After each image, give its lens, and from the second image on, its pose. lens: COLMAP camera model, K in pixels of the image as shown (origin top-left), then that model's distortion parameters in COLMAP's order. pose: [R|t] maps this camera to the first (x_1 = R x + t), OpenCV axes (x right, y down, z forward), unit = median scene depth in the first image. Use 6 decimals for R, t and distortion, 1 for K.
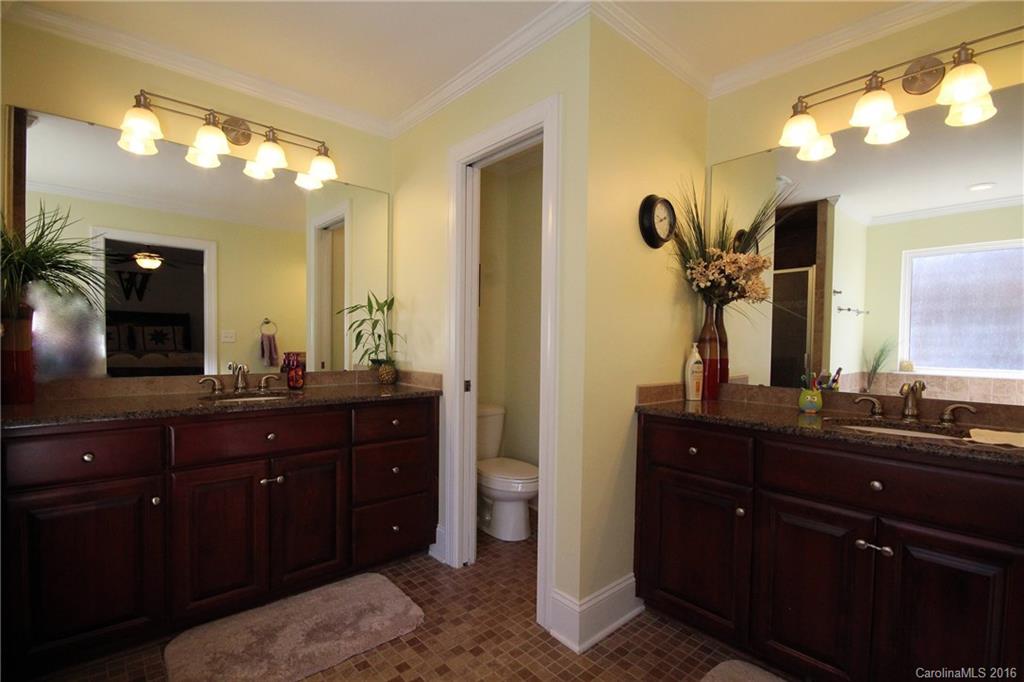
lens RADIAL K [[477.4, 0, 512.2], [0, 477.4, 348.3], [0, 0, 1]] dist [0.004667, -0.000834]
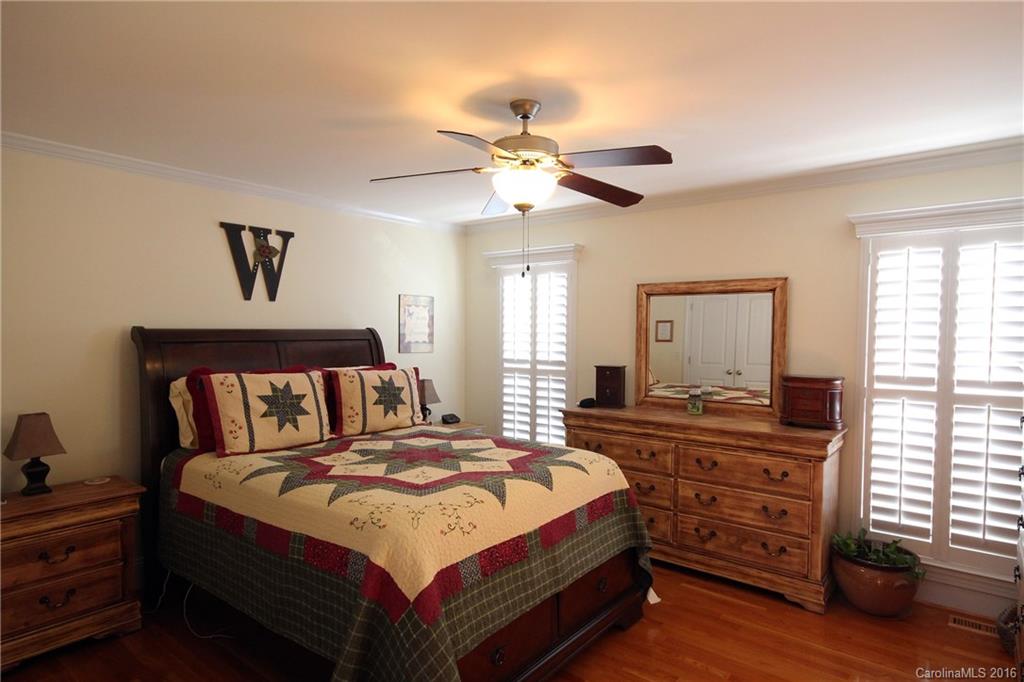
lens RADIAL K [[573.9, 0, 512.2], [0, 573.9, 346.3], [0, 0, 1]] dist [-0.001037, -0.000159]
pose [[0.163667, 0.018723, -0.986338, -1.052985], [-0.008452, 0.999810, 0.017576, -0.238332], [0.986479, 0.005460, 0.163794, 3.565589]]
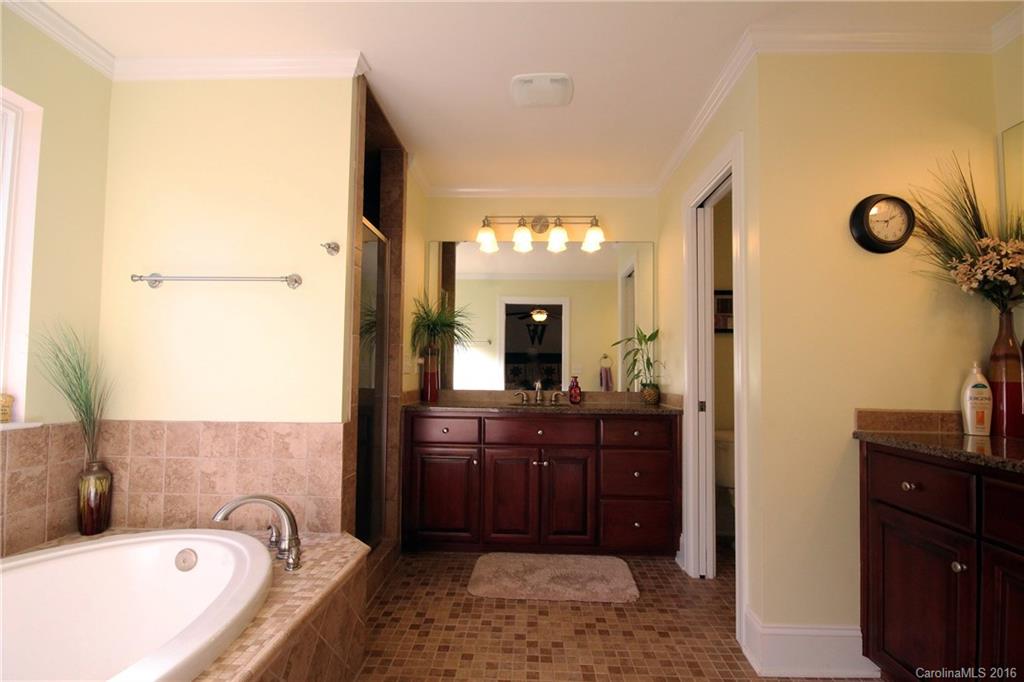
lens RADIAL K [[477.4, 0, 513.1], [0, 477.4, 343.9], [0, 0, 1]] dist [0.004667, -0.000834]
pose [[0.716924, -0.047713, -0.695516, 0.389989], [-0.013055, 0.996561, -0.081822, 0.035075], [0.697029, 0.067740, 0.713836, -0.083908]]
